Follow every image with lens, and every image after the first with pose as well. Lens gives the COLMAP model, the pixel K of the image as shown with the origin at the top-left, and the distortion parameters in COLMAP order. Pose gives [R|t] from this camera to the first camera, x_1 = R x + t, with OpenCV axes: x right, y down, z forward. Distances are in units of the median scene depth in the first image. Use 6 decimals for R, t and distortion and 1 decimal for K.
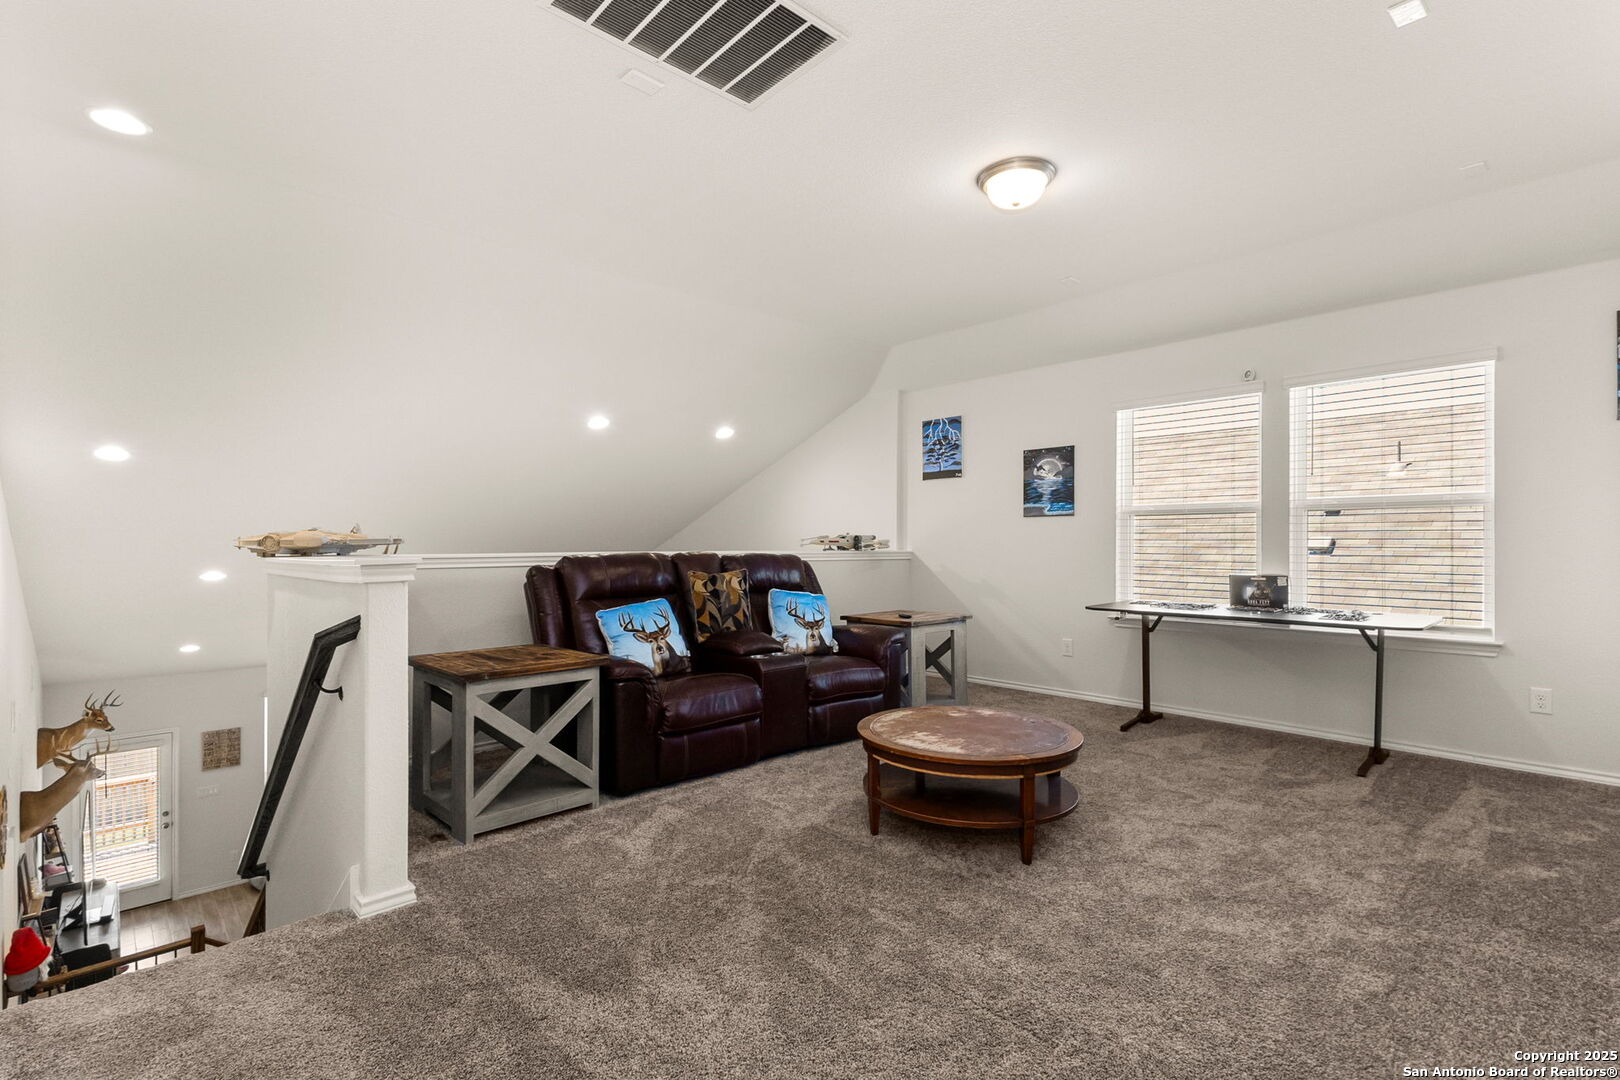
lens RADIAL K [[749.7, 0, 802.4], [0, 749.7, 540.3], [0, 0, 1]] dist [-0.003486, -0.000789]
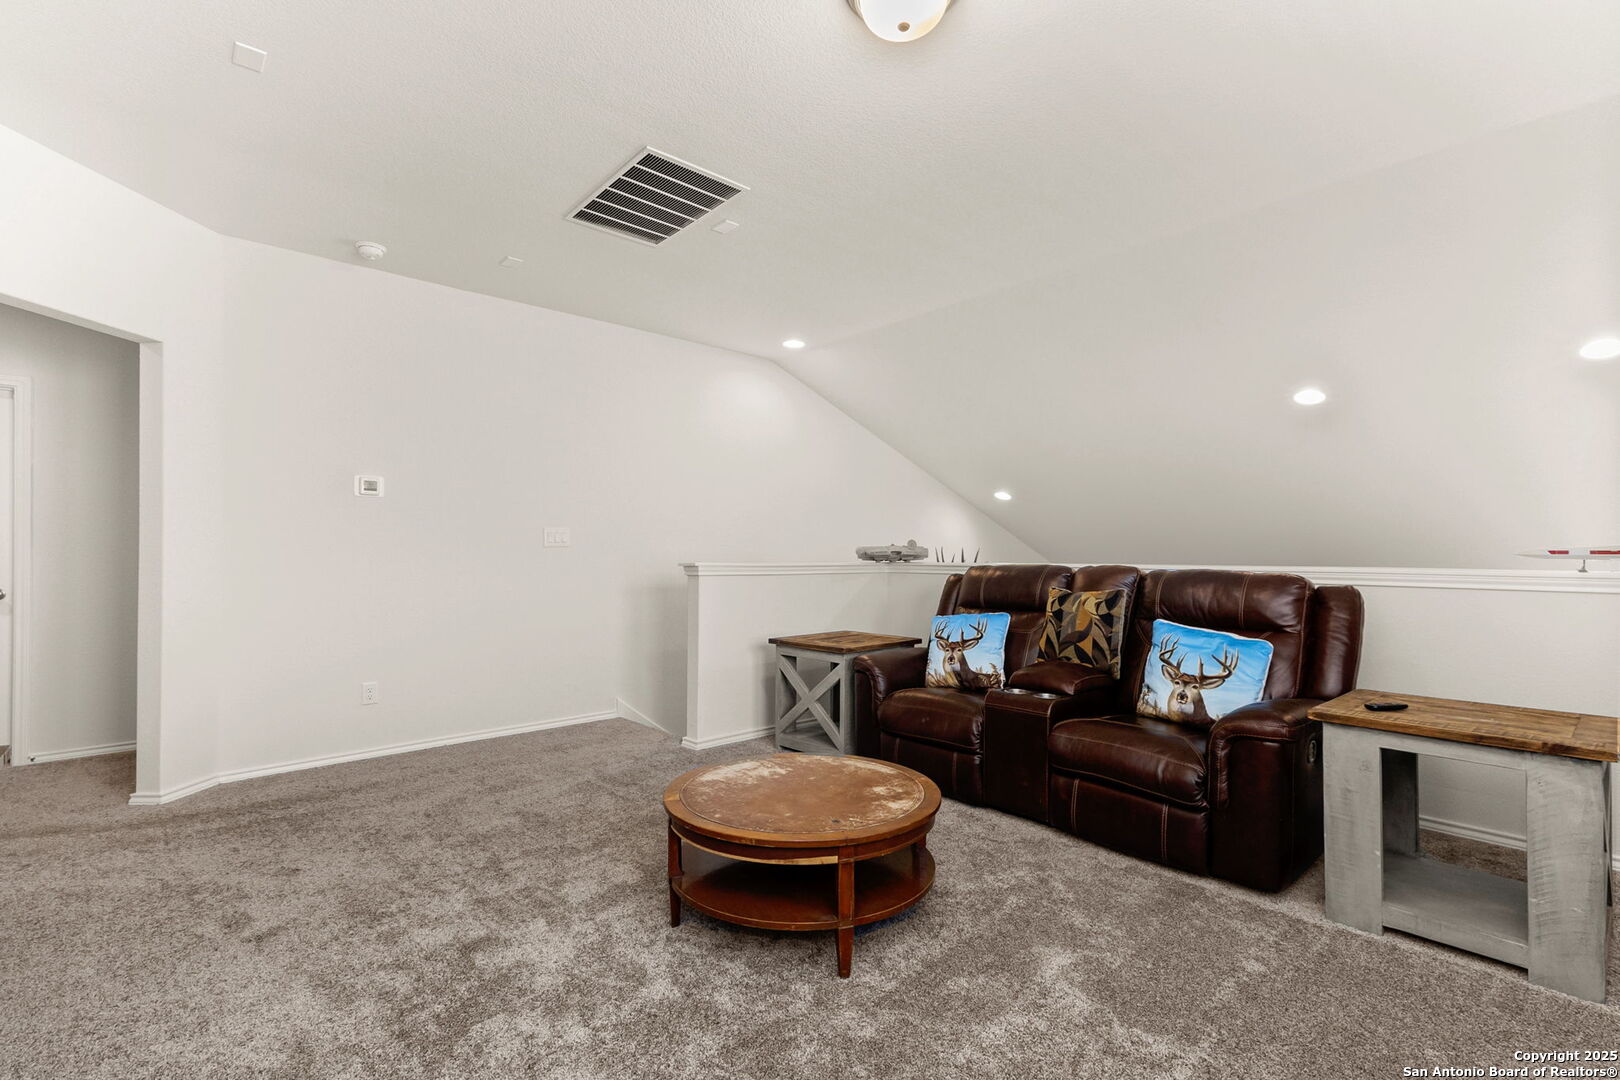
lens RADIAL K [[749.7, 0, 810.8], [0, 749.7, 545.2], [0, 0, 1]] dist [-0.003486, -0.000789]
pose [[-0.035822, -0.012817, -0.999276, 0.735584], [0.004345, 0.999906, -0.012981, 0.002905], [0.999349, -0.004807, -0.035763, 0.753450]]
